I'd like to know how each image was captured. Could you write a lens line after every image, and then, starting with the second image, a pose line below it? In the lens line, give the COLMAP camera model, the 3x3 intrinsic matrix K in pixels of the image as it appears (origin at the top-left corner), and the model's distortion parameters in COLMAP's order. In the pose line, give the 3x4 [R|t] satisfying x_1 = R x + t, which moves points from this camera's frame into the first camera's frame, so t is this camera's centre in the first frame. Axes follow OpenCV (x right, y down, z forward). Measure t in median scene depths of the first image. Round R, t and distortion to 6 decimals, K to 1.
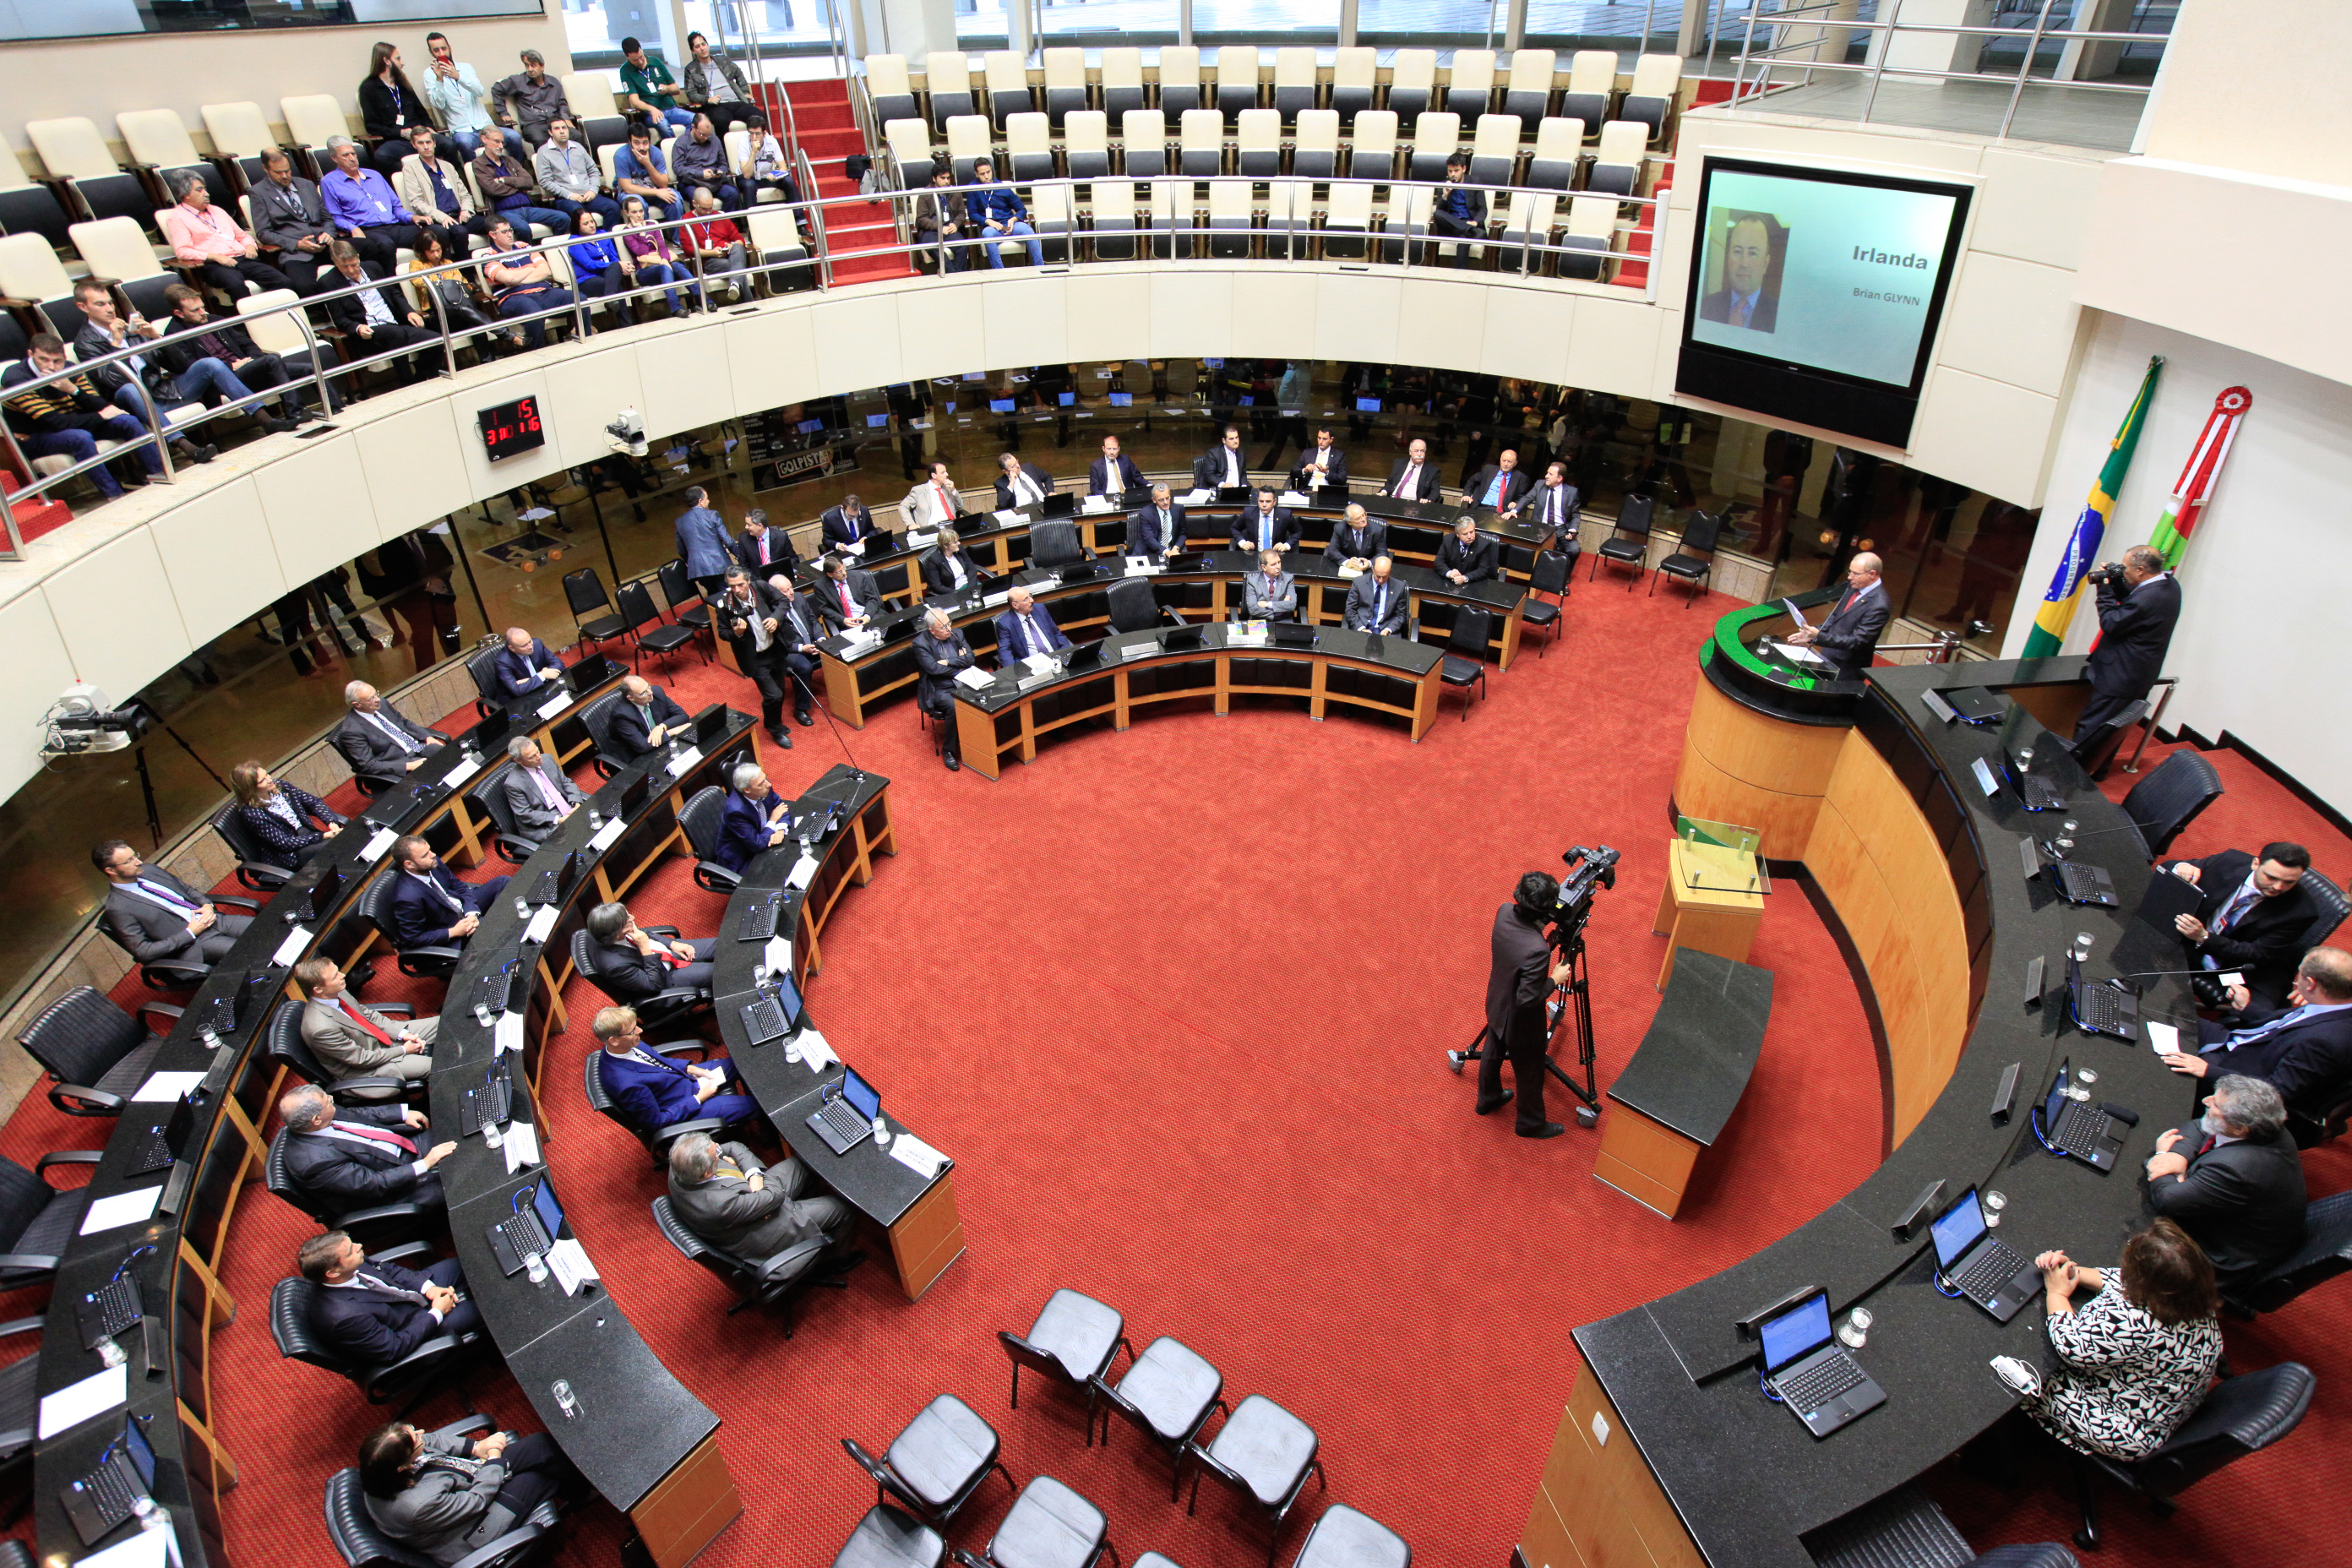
lens RADIAL K [[1240.1, 0, 1217.3], [0, 1240.1, 787.5], [0, 0, 1]] dist [-0.020407, 0.019730]
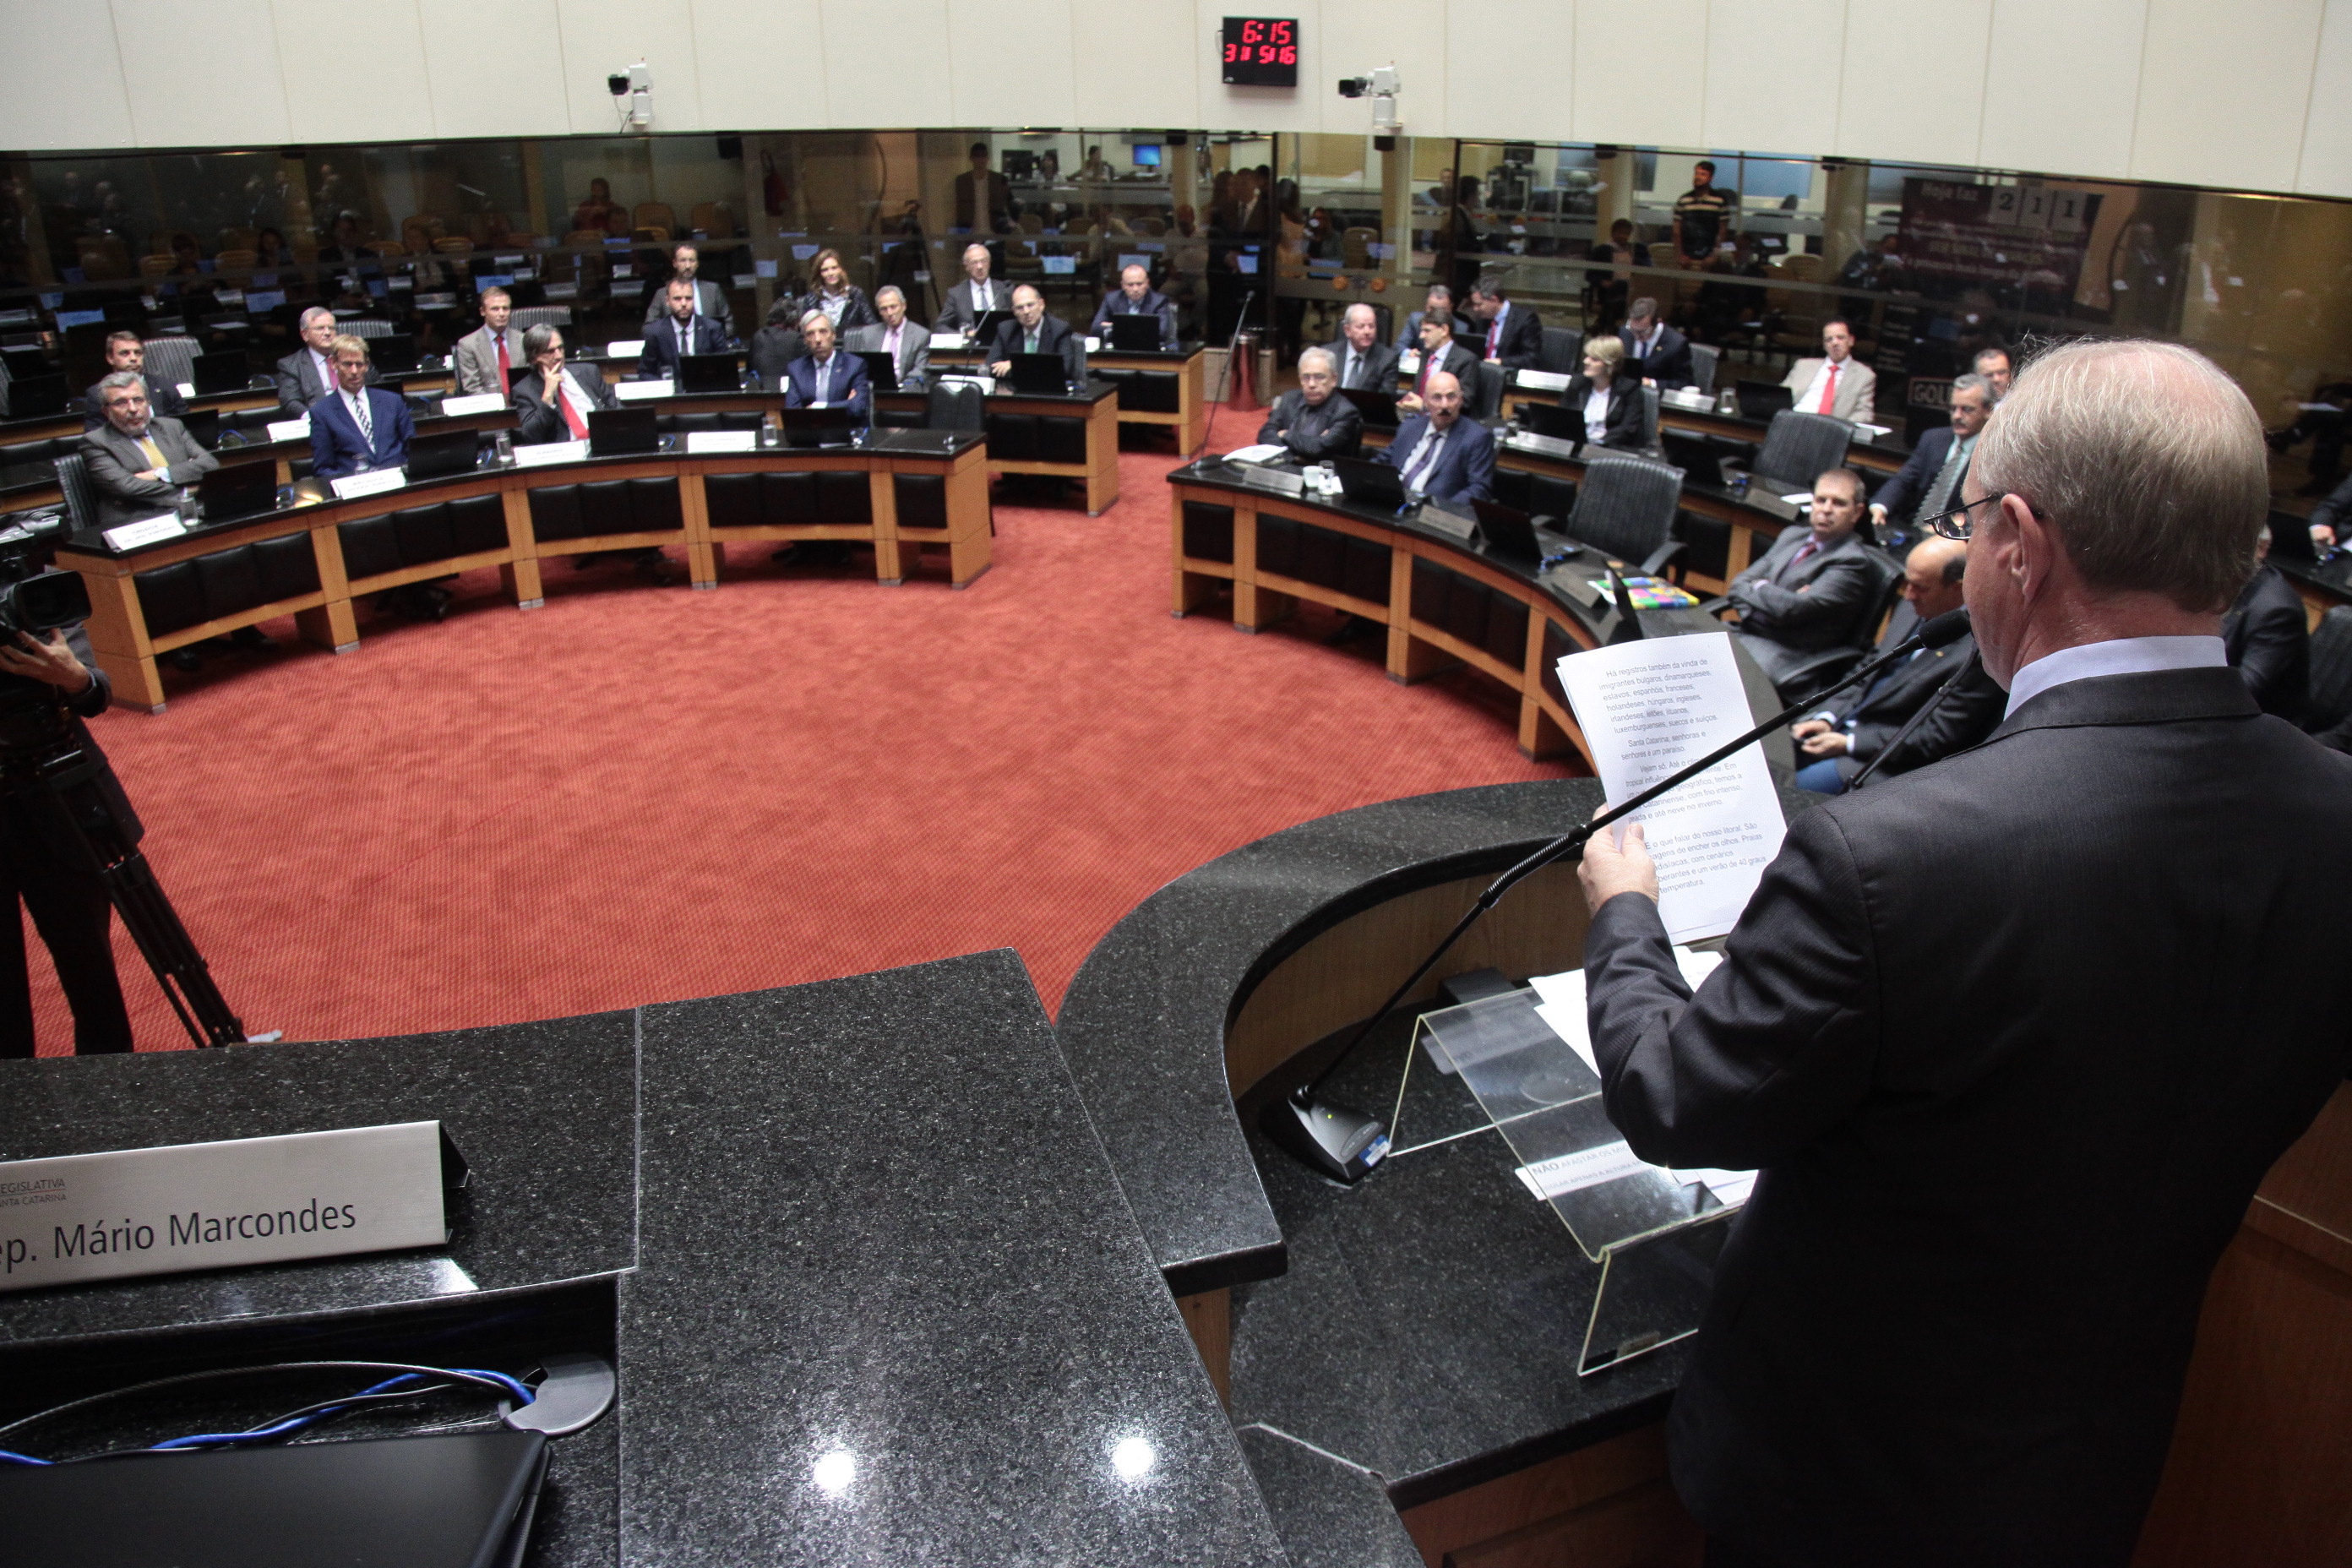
lens RADIAL K [[1652.8, 0, 1207.7], [0, 1652.8, 777.1], [0, 0, 1]] dist [-0.120096, 0.076677]
pose [[0.189455, 0.391873, -0.900301, 0.554982], [-0.568837, 0.791169, 0.224668, -0.129336], [0.800332, 0.469561, 0.372803, 0.780540]]
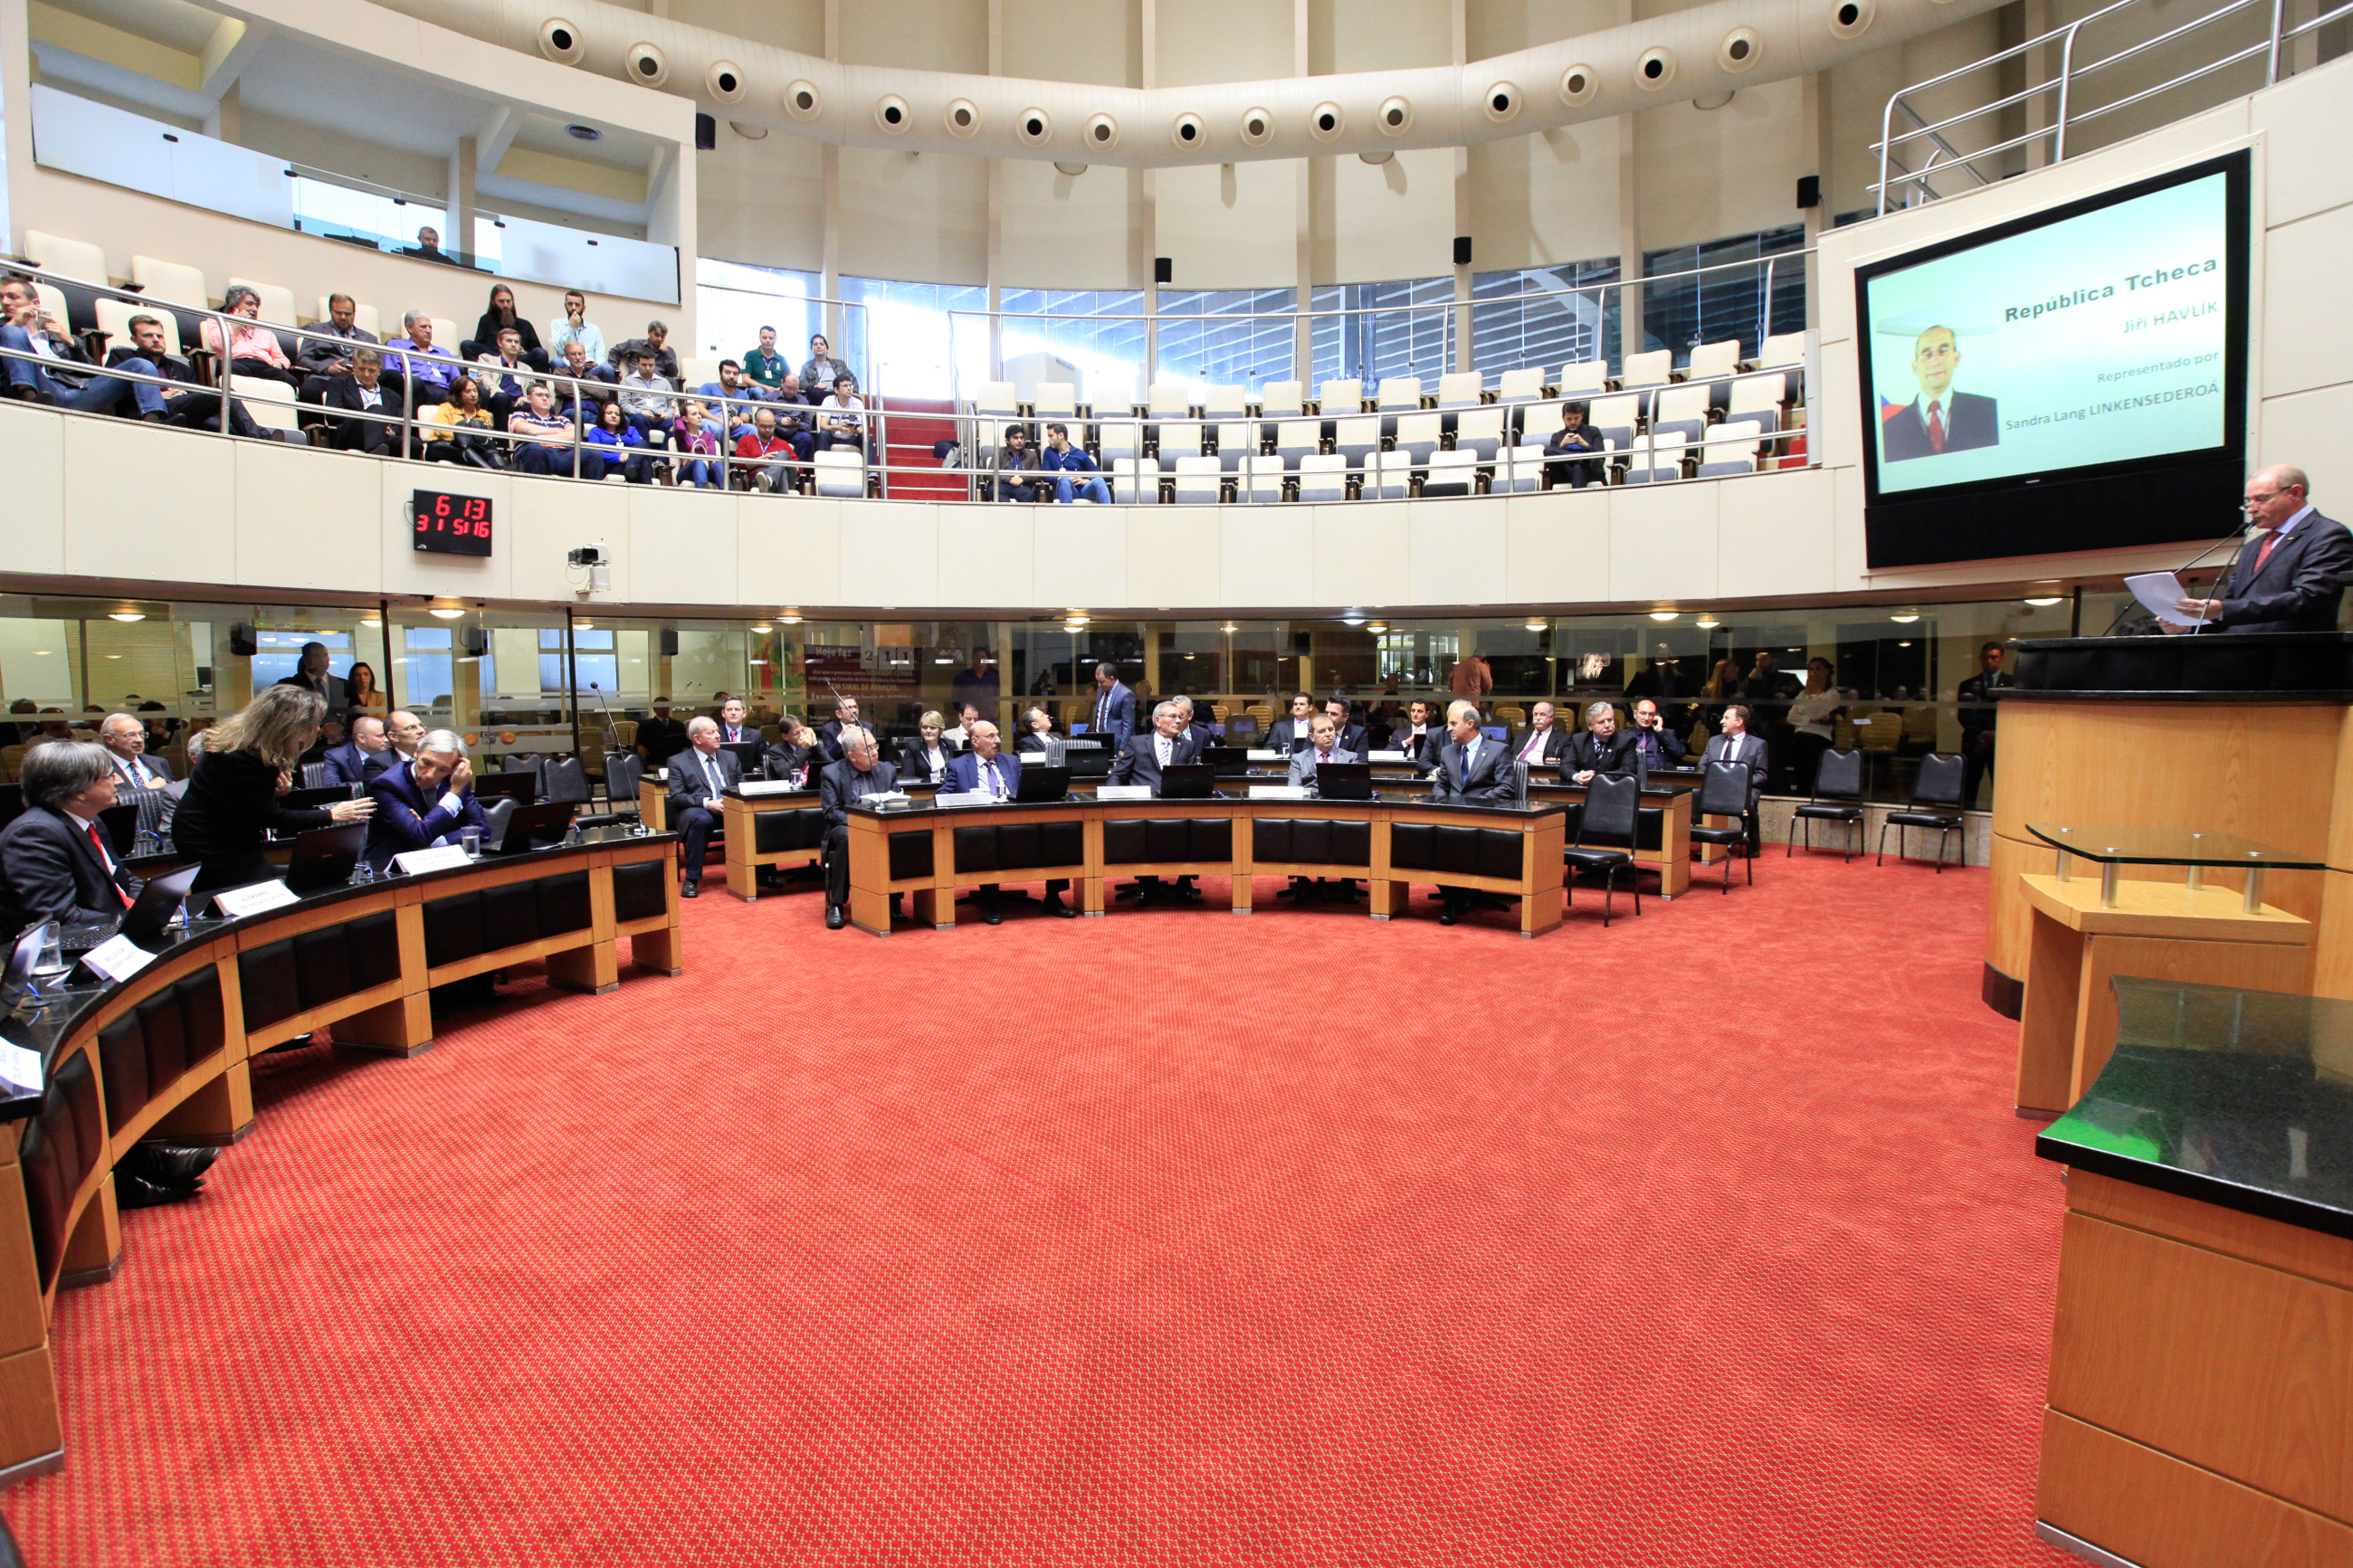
lens RADIAL K [[1159.8, 0, 1198.5], [0, 1159.8, 818.7], [0, 0, 1]] dist [-0.049869, 0.017545]
pose [[0.983284, 0.014188, -0.181526, 0.107444], [-0.098008, 0.881451, -0.461994, 0.218763], [0.153452, 0.472062, 0.868107, 0.458894]]
